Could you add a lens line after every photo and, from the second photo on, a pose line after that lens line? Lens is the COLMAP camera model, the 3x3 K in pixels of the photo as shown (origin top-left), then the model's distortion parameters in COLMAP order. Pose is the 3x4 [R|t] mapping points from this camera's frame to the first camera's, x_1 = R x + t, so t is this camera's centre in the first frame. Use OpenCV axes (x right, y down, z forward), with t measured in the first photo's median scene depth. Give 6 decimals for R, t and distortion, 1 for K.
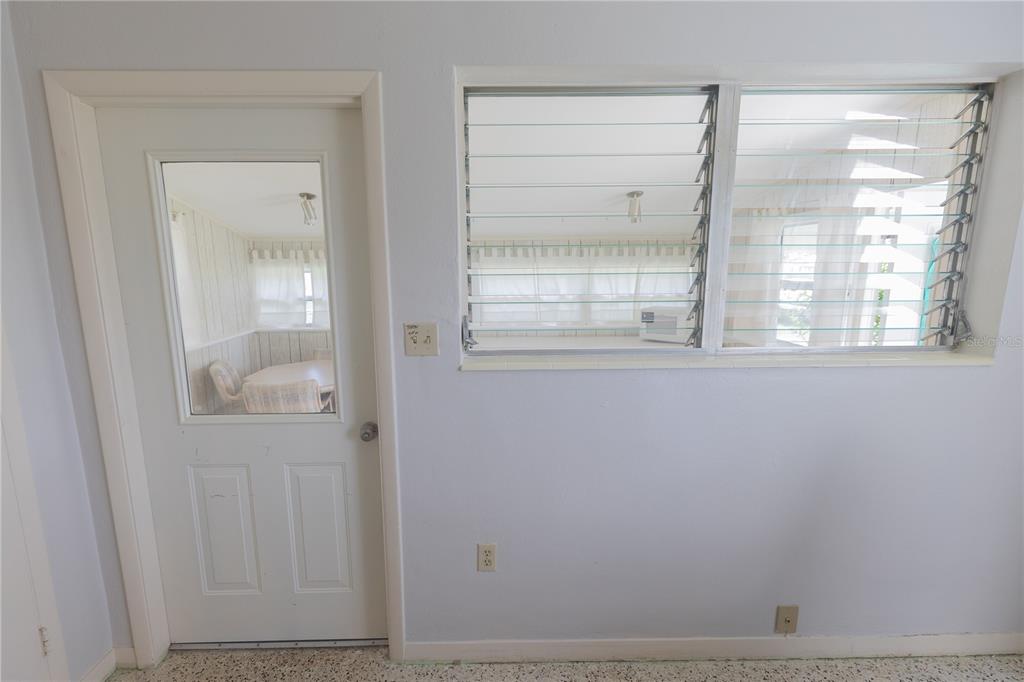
lens RADIAL K [[485.2, 0, 512.0], [0, 485.2, 341.0], [0, 0, 1]] dist [-0.000290, -0.001406]
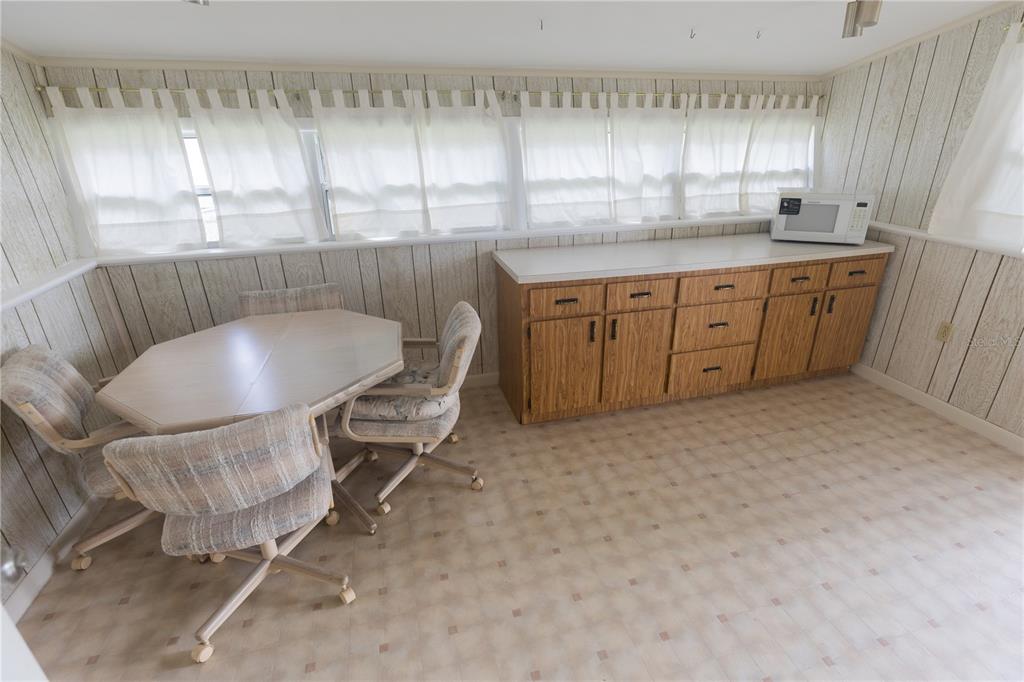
lens RADIAL K [[491.0, 0, 544.7], [0, 491.0, 337.4], [0, 0, 1]] dist [-0.005943, -0.000583]
pose [[0.967870, -0.098955, 0.231159, -0.207543], [0.043253, 0.971125, 0.234618, -0.044544], [-0.247701, -0.217081, 0.944203, 0.395834]]
